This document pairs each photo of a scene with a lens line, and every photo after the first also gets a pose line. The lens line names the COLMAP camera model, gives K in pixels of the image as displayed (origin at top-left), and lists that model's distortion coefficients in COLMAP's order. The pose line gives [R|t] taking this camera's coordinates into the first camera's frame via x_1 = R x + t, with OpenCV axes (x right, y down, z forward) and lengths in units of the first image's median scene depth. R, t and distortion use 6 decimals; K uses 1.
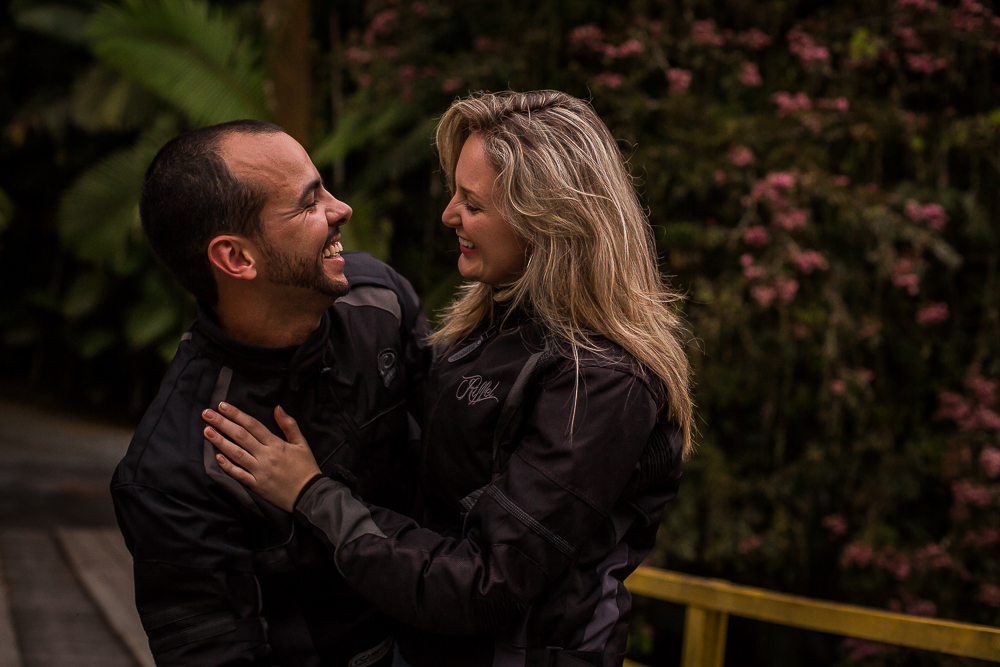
lens RADIAL K [[1370.6, 0, 494.7], [0, 1370.6, 334.1], [0, 0, 1]] dist [-0.105741, 0.000000]
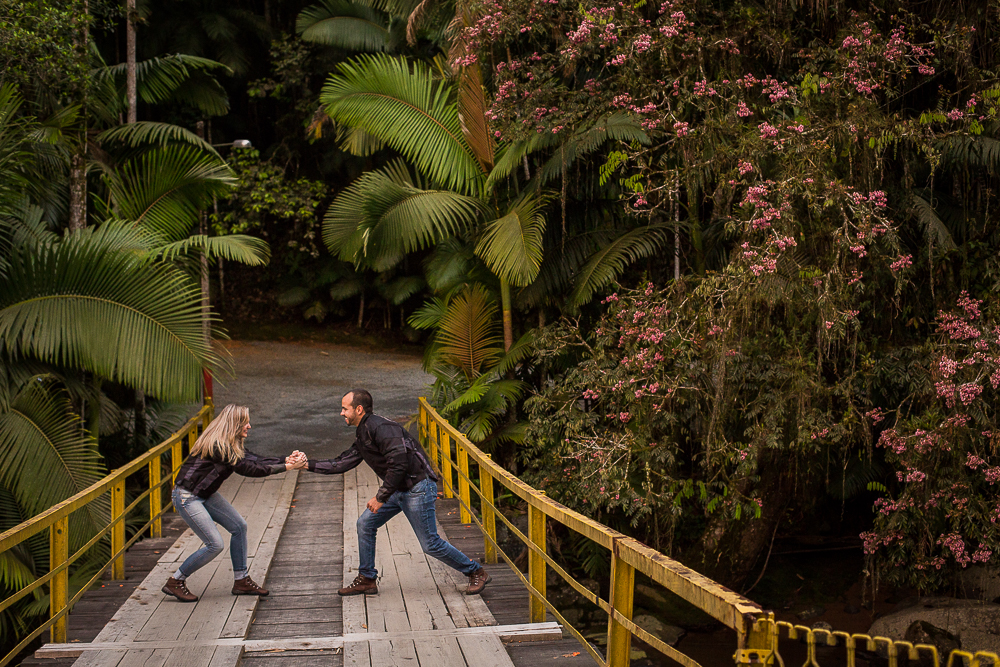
lens RADIAL K [[1370.6, 0, 501.8], [0, 1370.6, 337.5], [0, 0, 1]] dist [-0.105741, 0.000000]
pose [[0.961275, -0.095996, -0.258331, 0.203225], [0.118748, 0.990169, 0.073927, -0.064493], [0.248695, -0.101740, 0.963224, -0.306566]]
